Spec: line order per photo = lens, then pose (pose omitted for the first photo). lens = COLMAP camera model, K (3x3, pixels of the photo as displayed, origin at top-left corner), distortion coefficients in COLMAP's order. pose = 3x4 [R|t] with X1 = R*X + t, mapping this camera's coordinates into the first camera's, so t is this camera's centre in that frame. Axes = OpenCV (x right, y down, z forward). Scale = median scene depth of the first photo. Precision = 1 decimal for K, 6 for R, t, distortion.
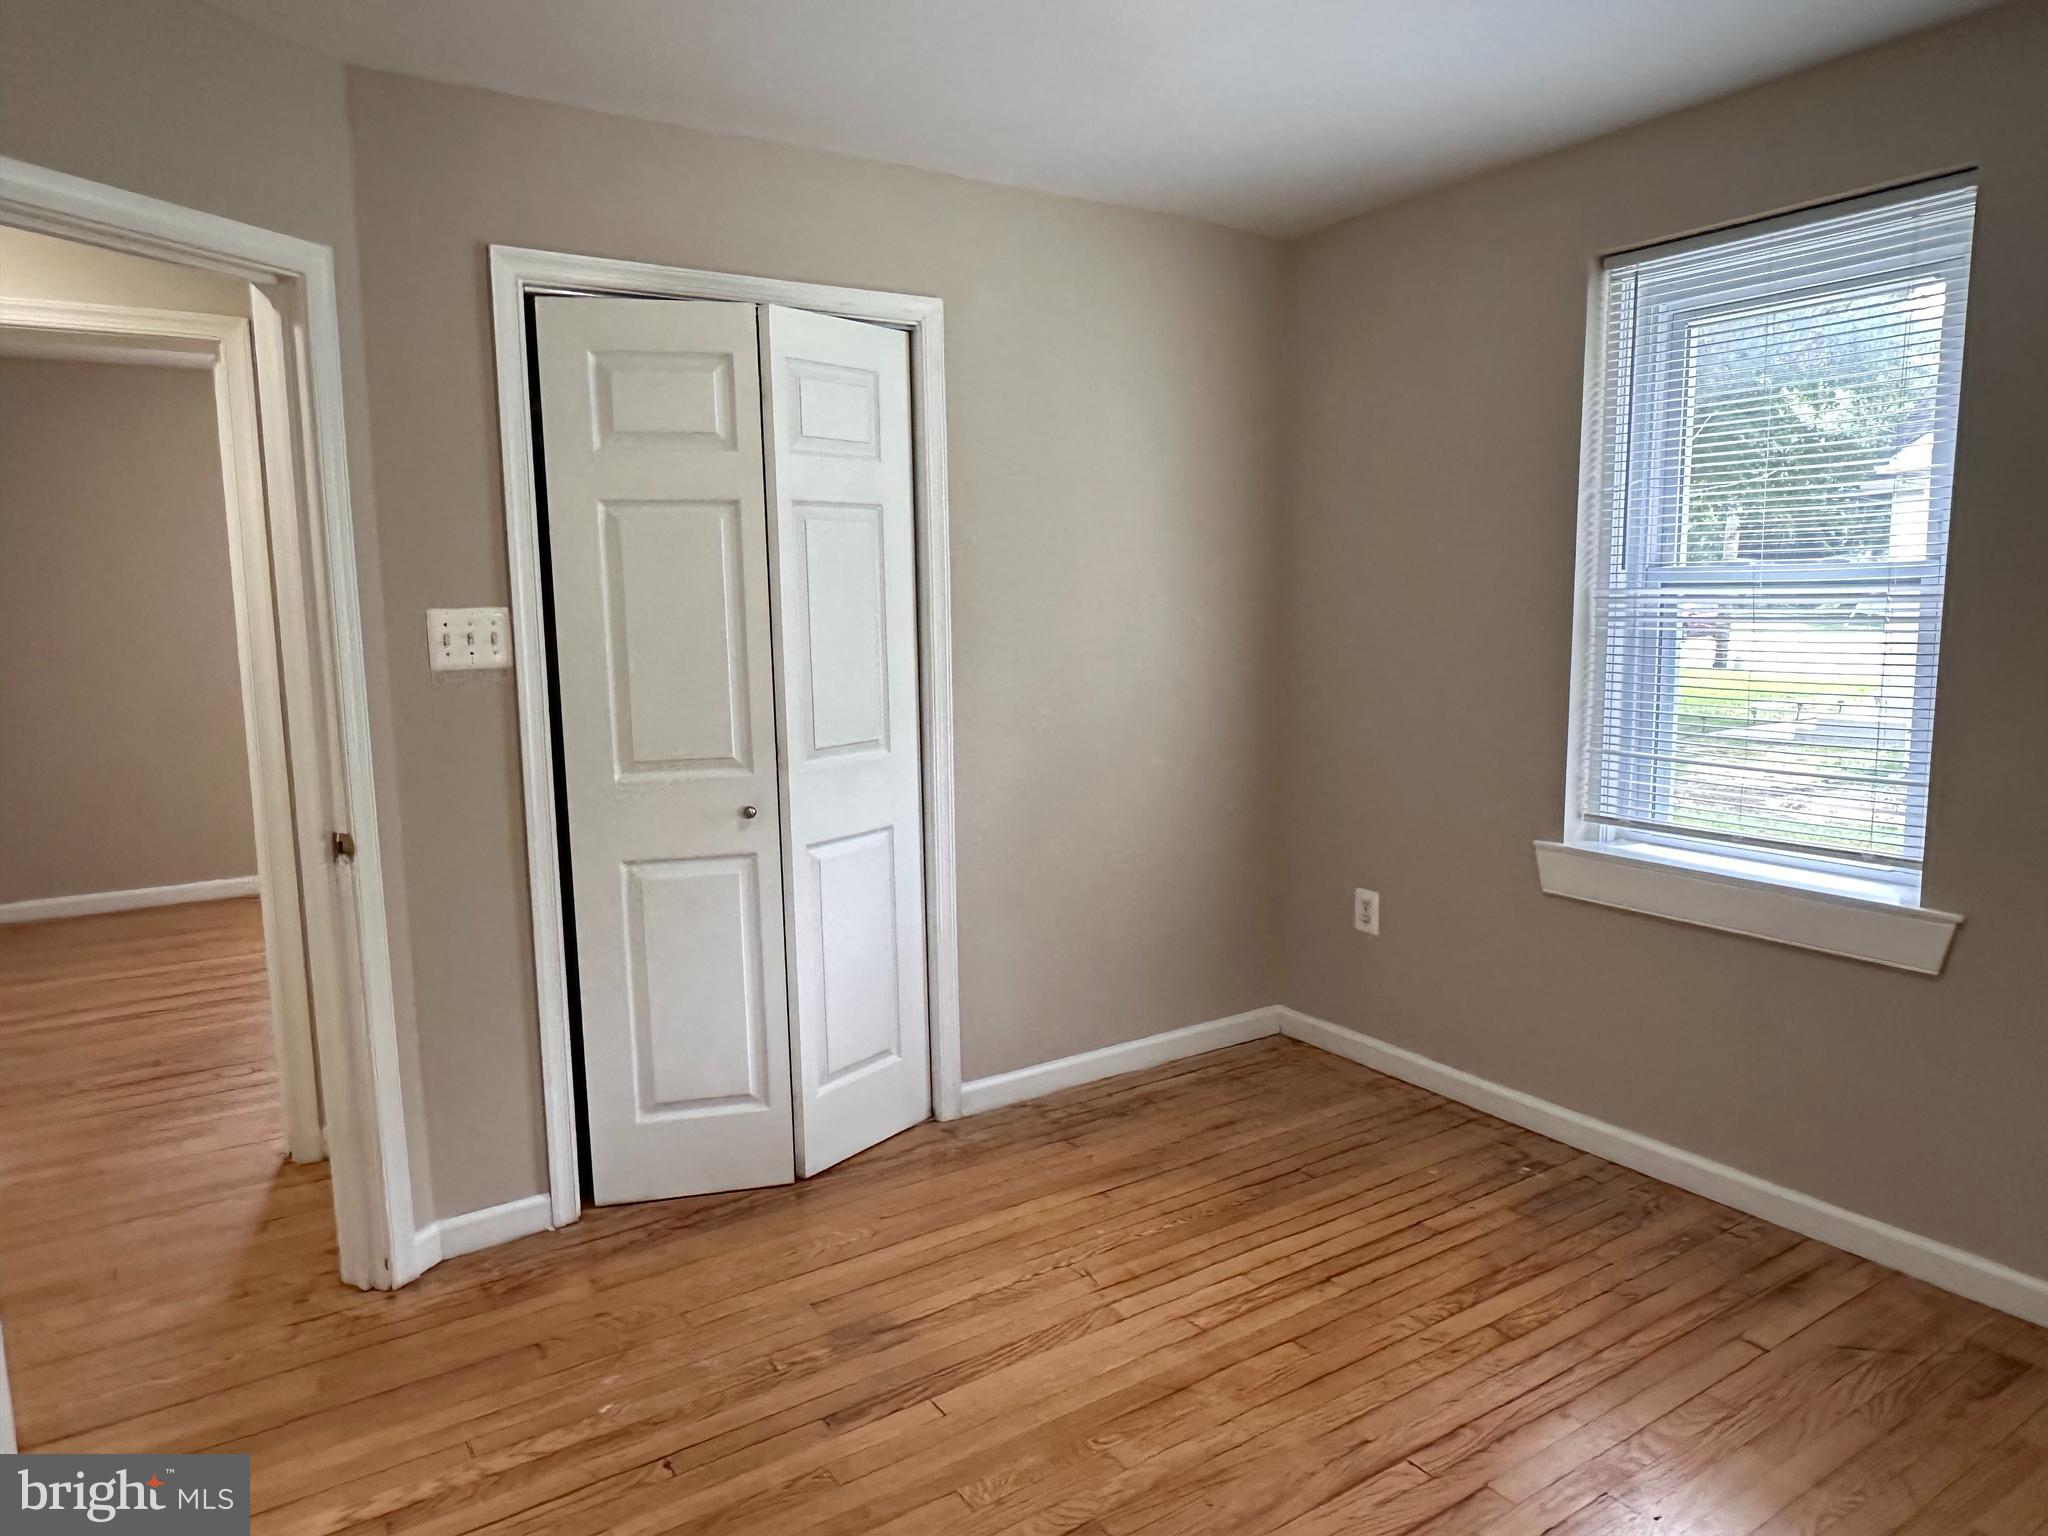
lens RADIAL K [[1319.2, 0, 1027.3], [0, 1319.2, 765.3], [0, 0, 1]] dist [0.001395, 0.000861]
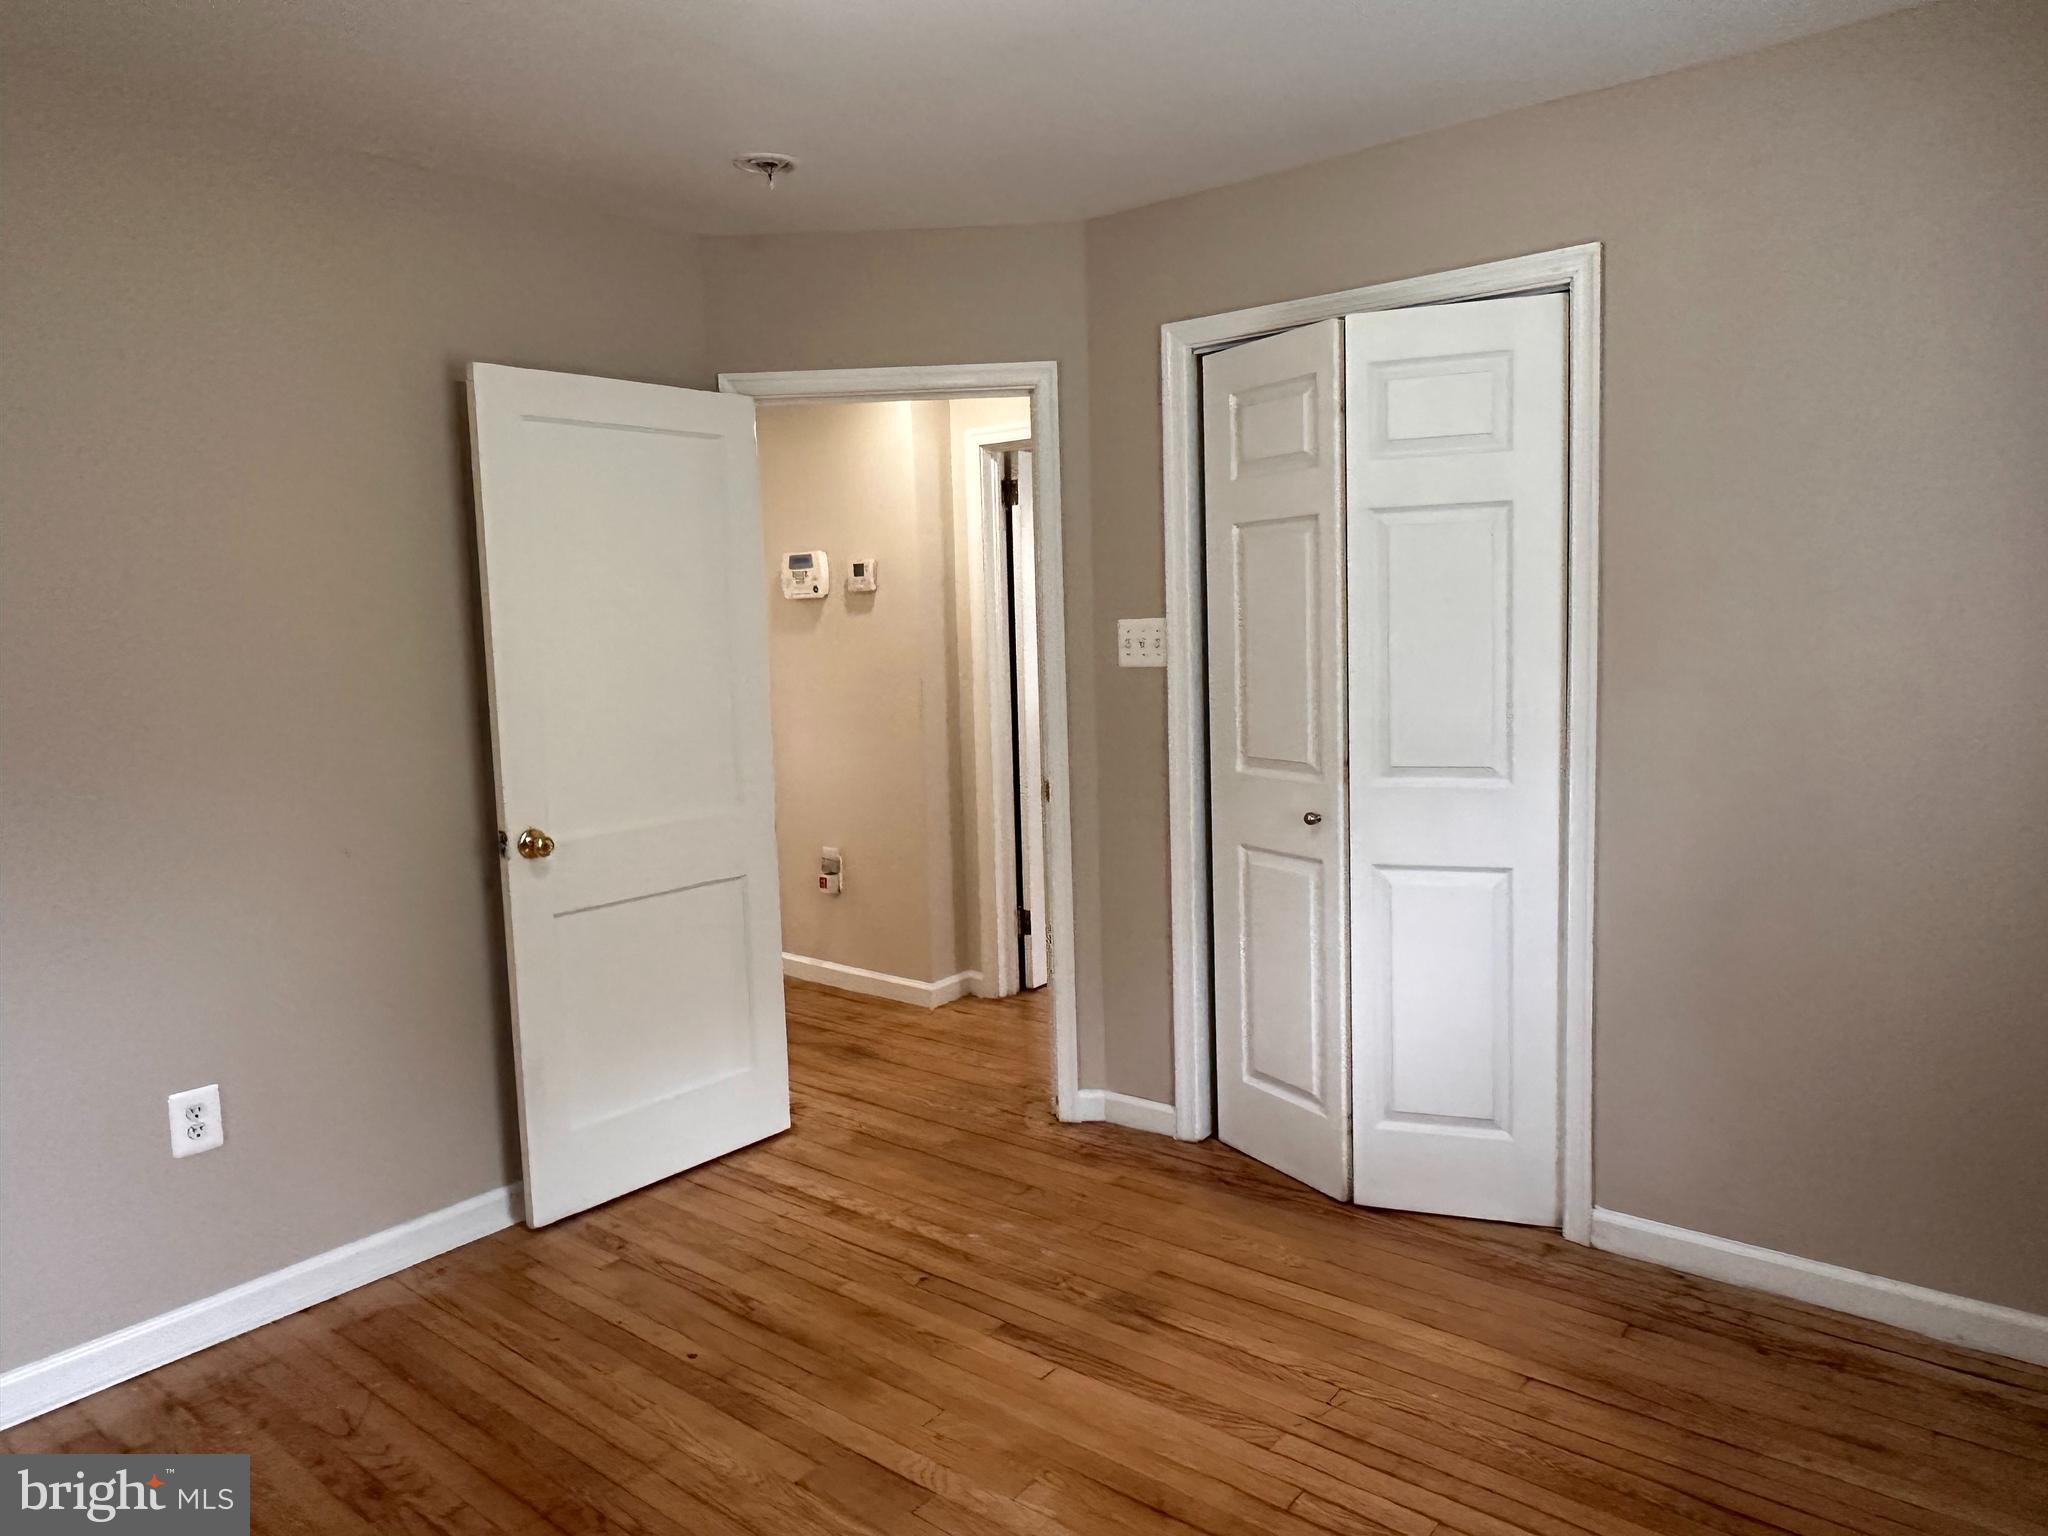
lens RADIAL K [[1319.2, 0, 1044.3], [0, 1319.2, 753.2], [0, 0, 1]] dist [0.001395, 0.000861]
pose [[0.311589, 0.102331, -0.944691, 0.735262], [-0.104271, 0.991863, 0.073048, -0.072542], [0.944479, 0.075743, 0.319724, 0.510566]]
